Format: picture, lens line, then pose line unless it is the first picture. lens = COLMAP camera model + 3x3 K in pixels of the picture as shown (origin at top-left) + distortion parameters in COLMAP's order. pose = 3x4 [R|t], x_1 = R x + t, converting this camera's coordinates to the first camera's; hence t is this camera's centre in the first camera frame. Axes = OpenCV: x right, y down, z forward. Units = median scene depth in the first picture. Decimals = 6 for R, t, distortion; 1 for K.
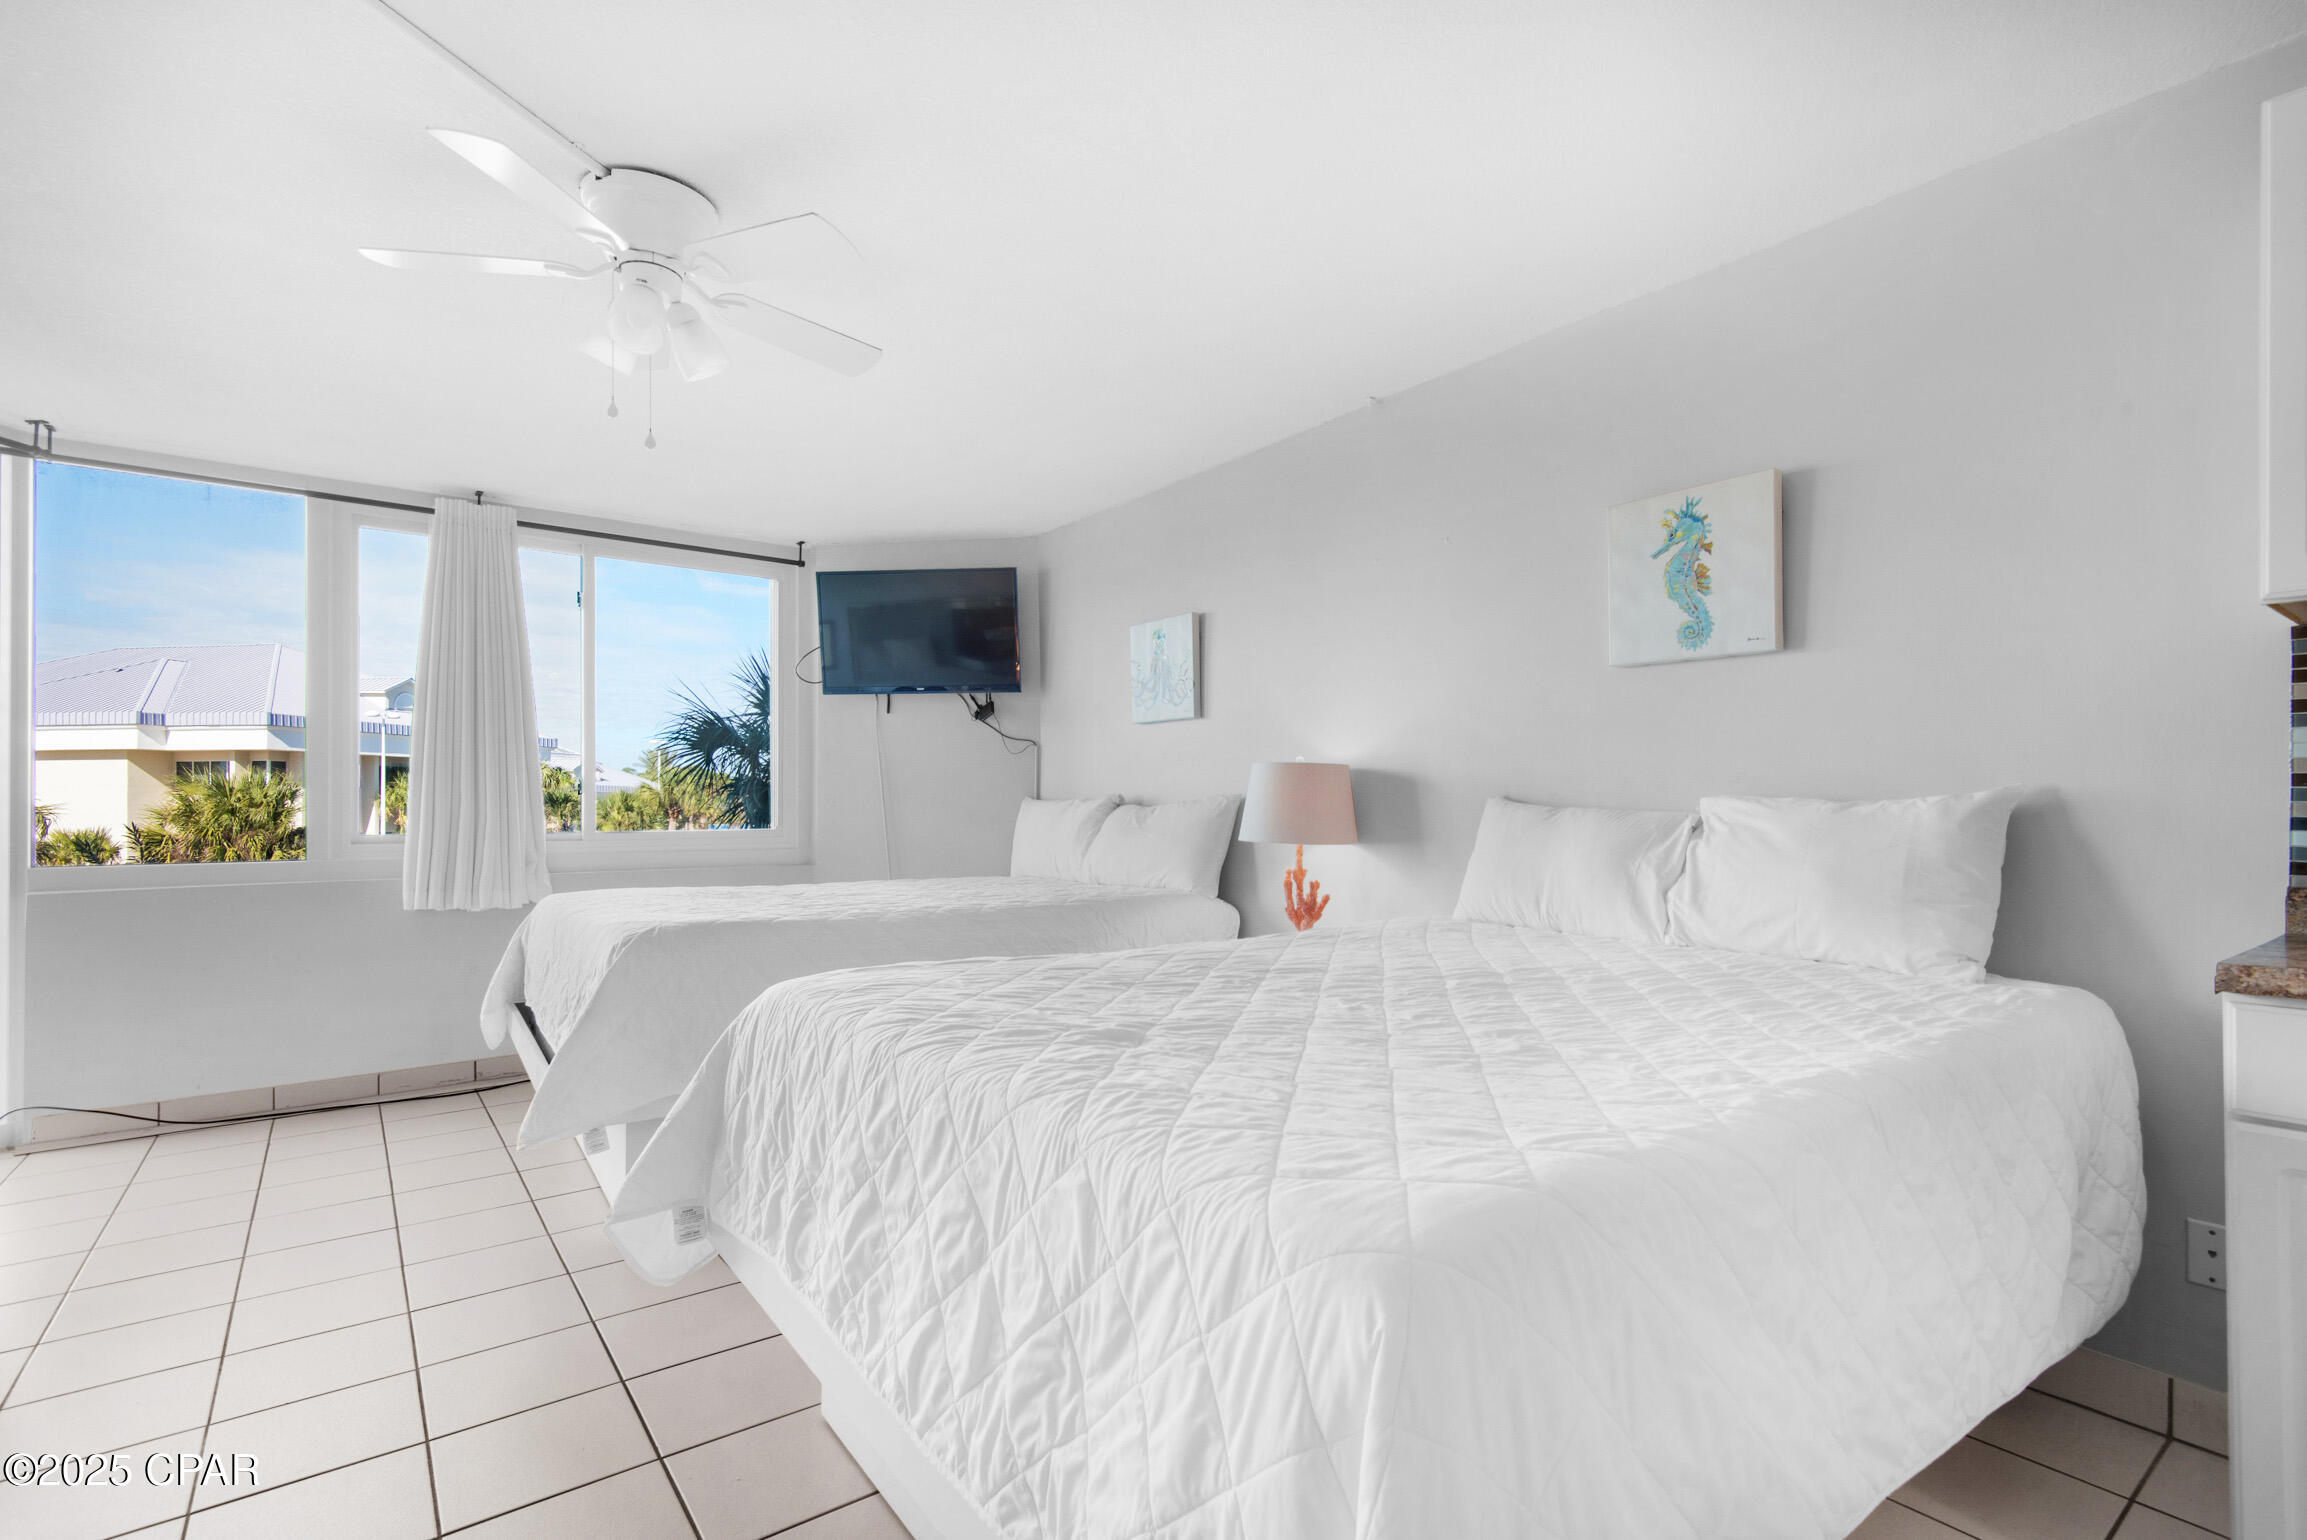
lens RADIAL K [[1050.3, 0, 1159.8], [0, 1050.3, 795.7], [0, 0, 1]] dist [0.012308, -0.007964]
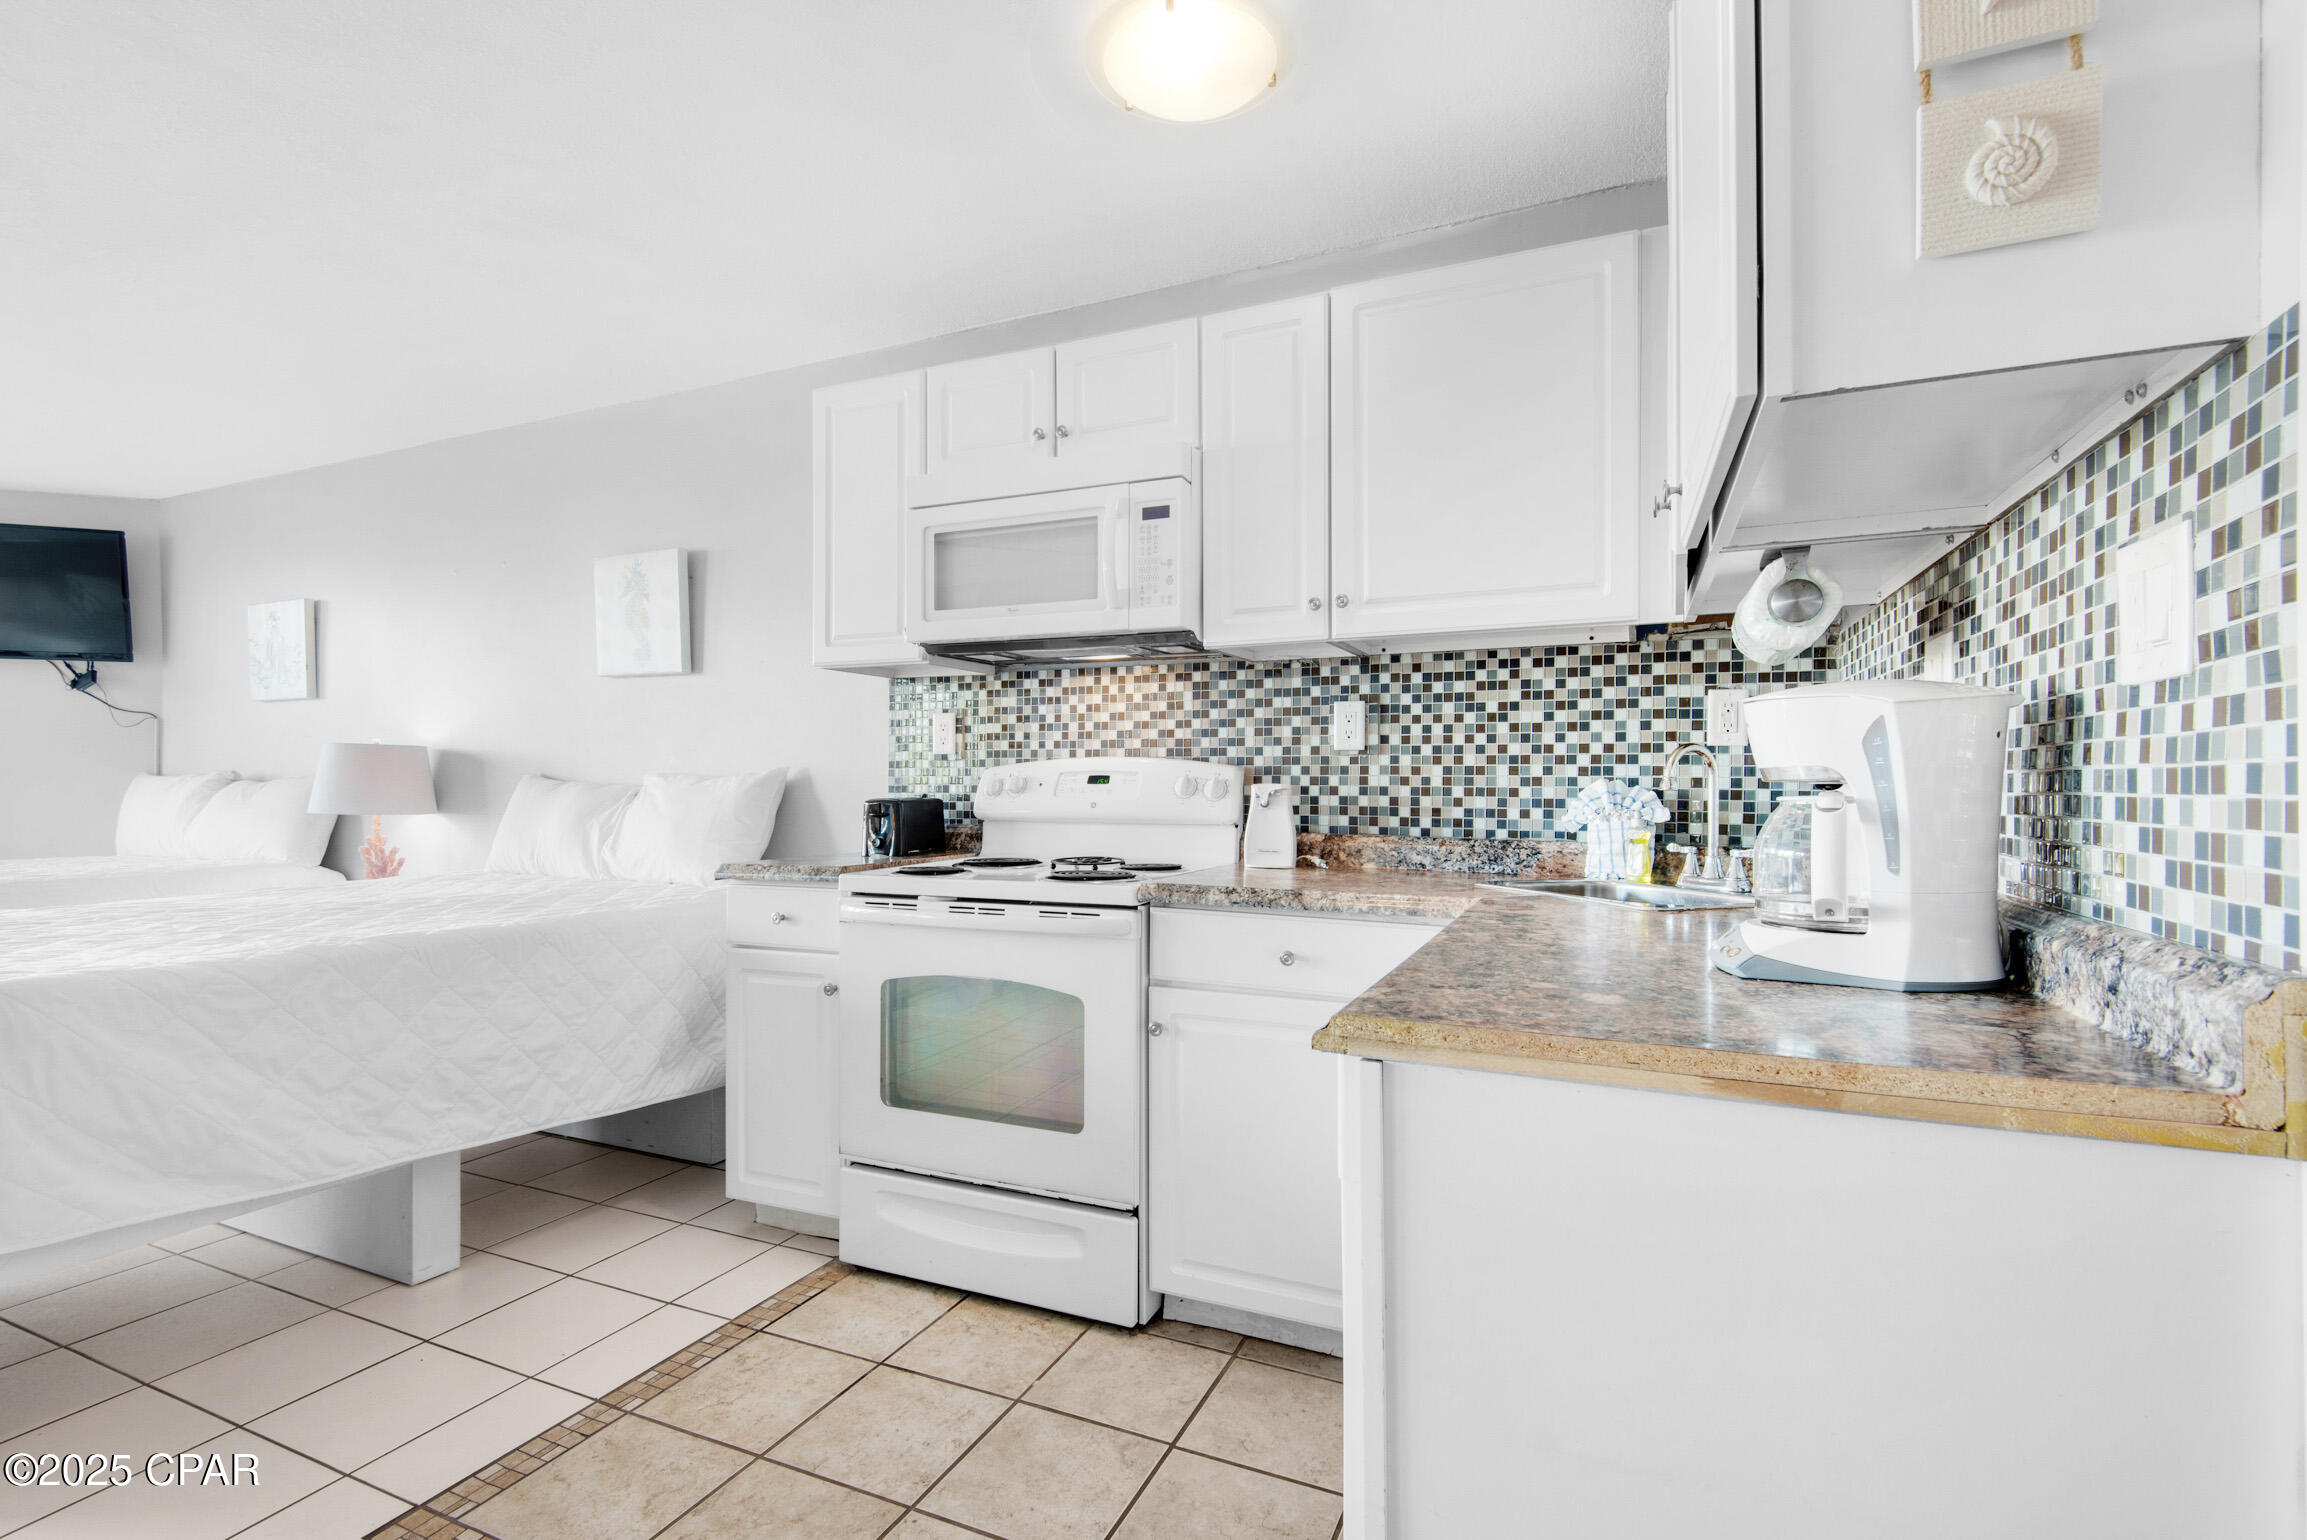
lens RADIAL K [[1050.3, 0, 1152.9], [0, 1050.3, 786.5], [0, 0, 1]] dist [0.012308, -0.007964]
pose [[0.878644, -0.001354, 0.477475, 0.221347], [-0.004149, 0.999937, 0.010470, 0.000213], [-0.477459, -0.011180, 0.878583, -0.280076]]
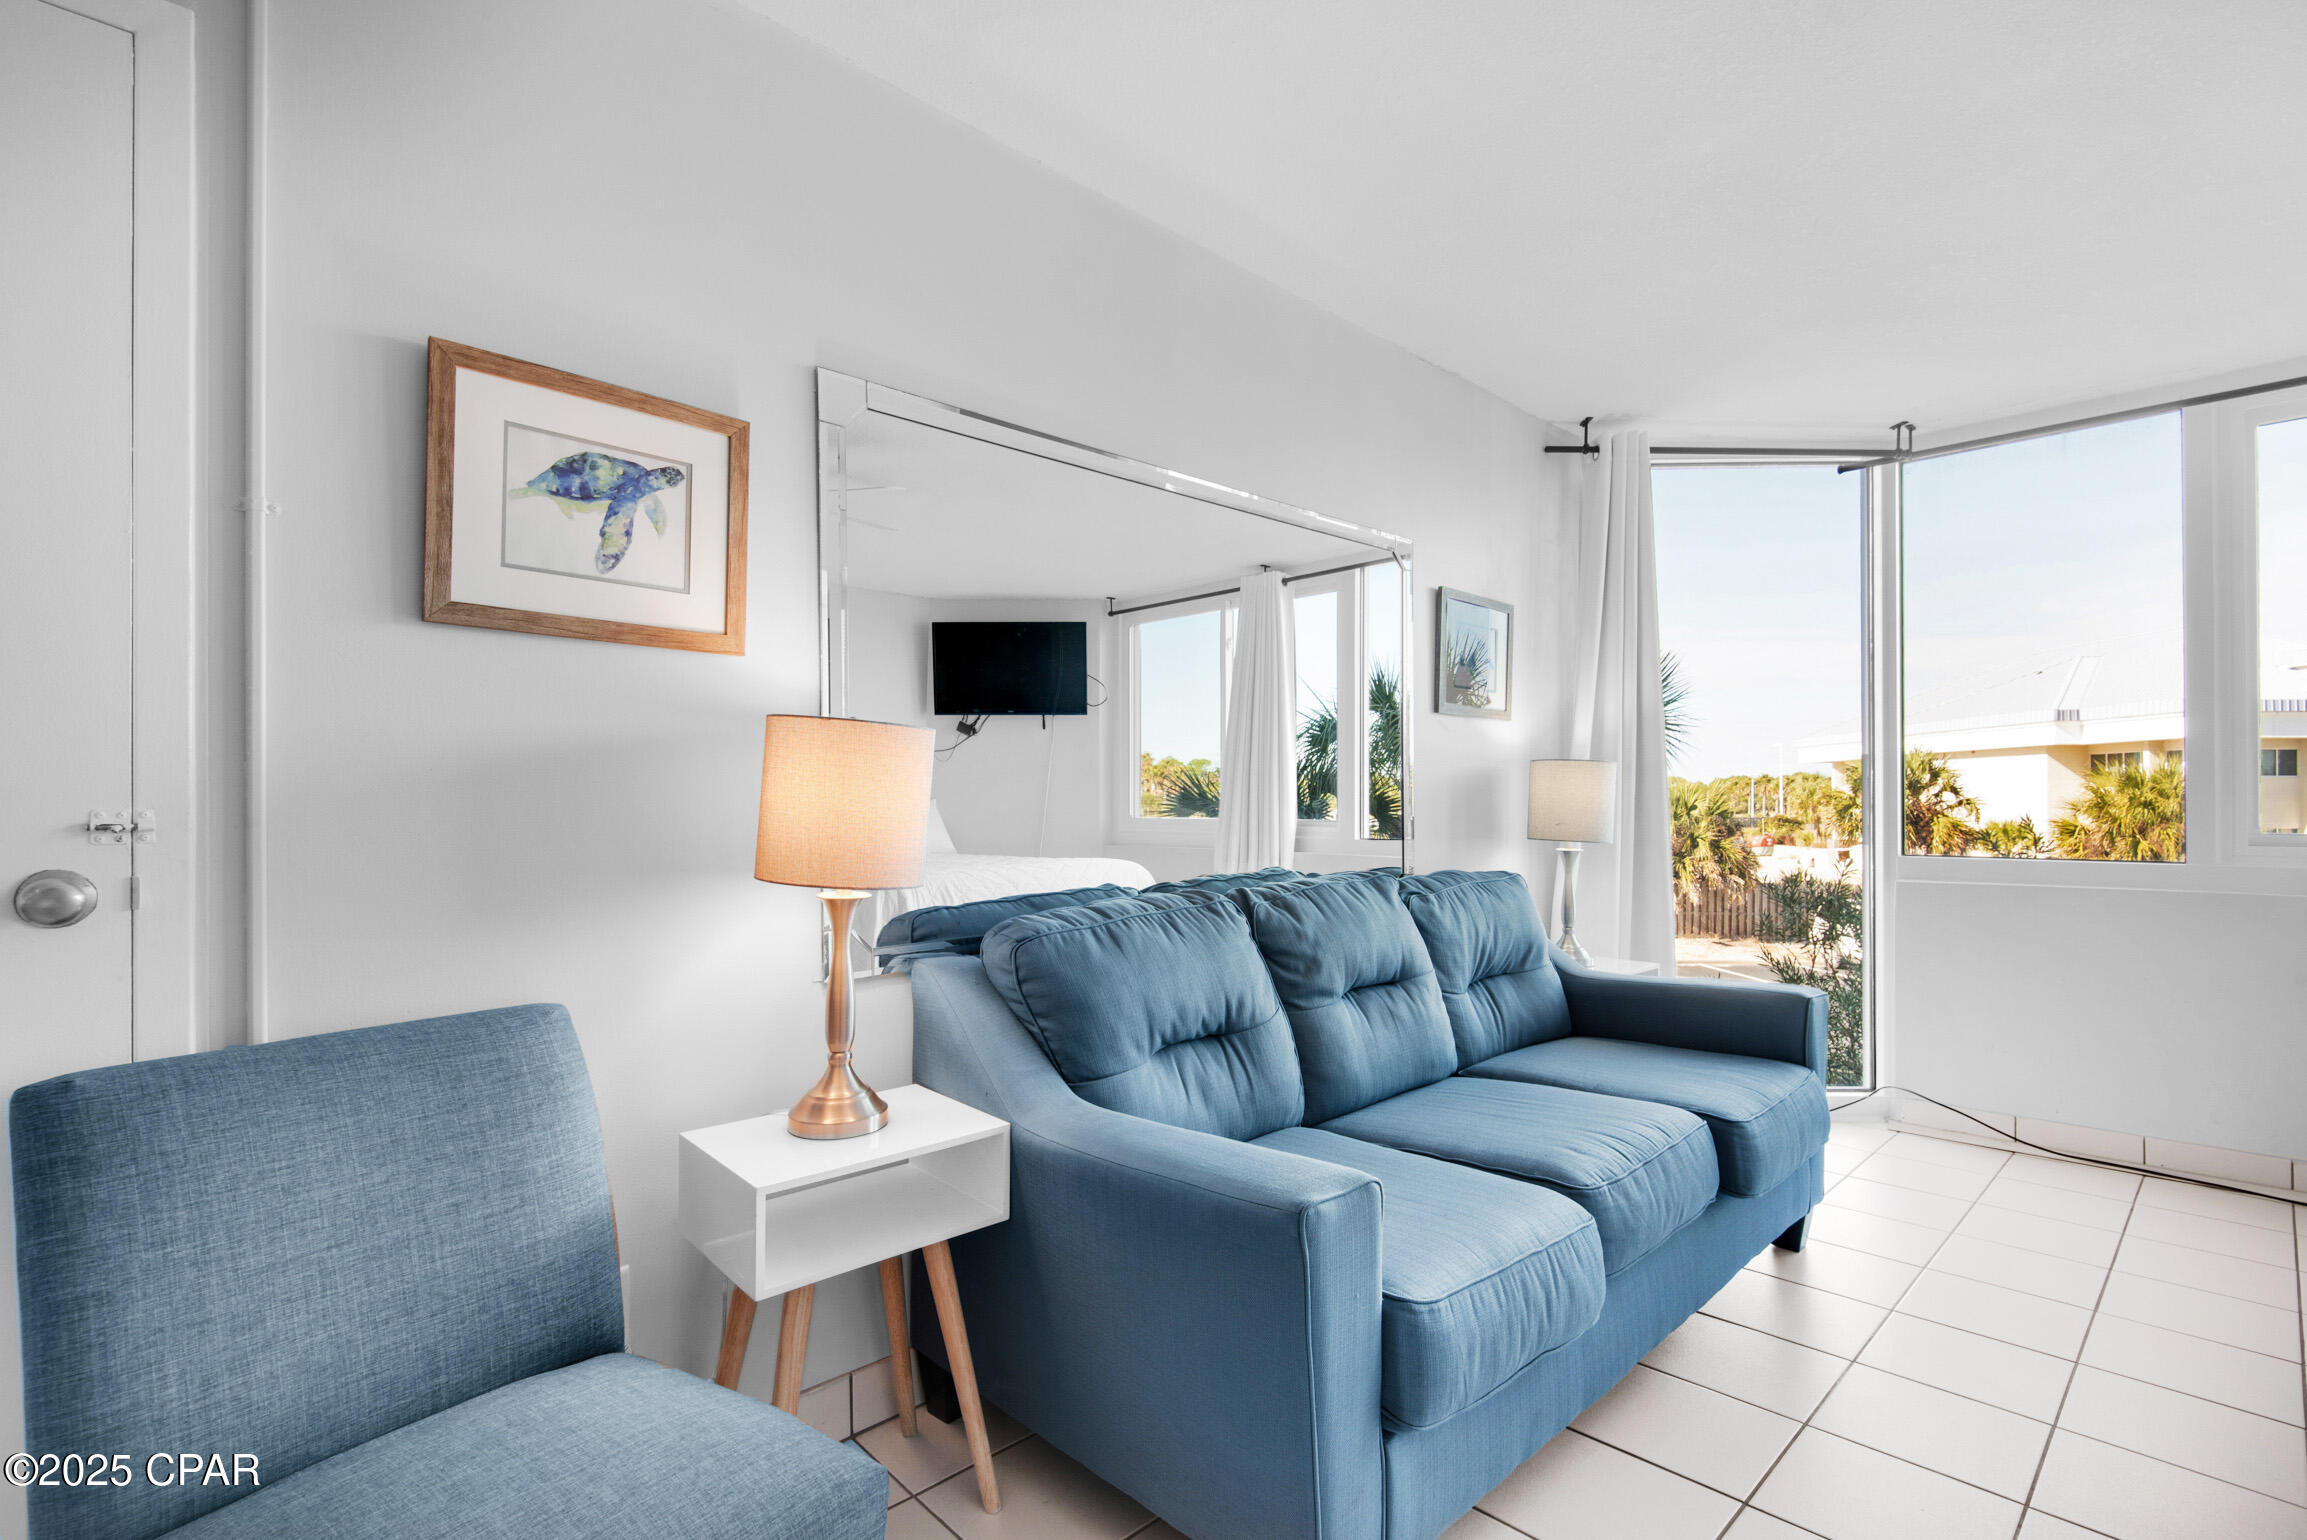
lens RADIAL K [[1050.3, 0, 1197.1], [0, 1050.3, 799.2], [0, 0, 1]] dist [0.012308, -0.007964]
pose [[0.114410, -0.002415, -0.993431, -0.078719], [0.013388, 0.999910, -0.000889, 0.002903], [0.993343, -0.013198, 0.114432, 0.129579]]
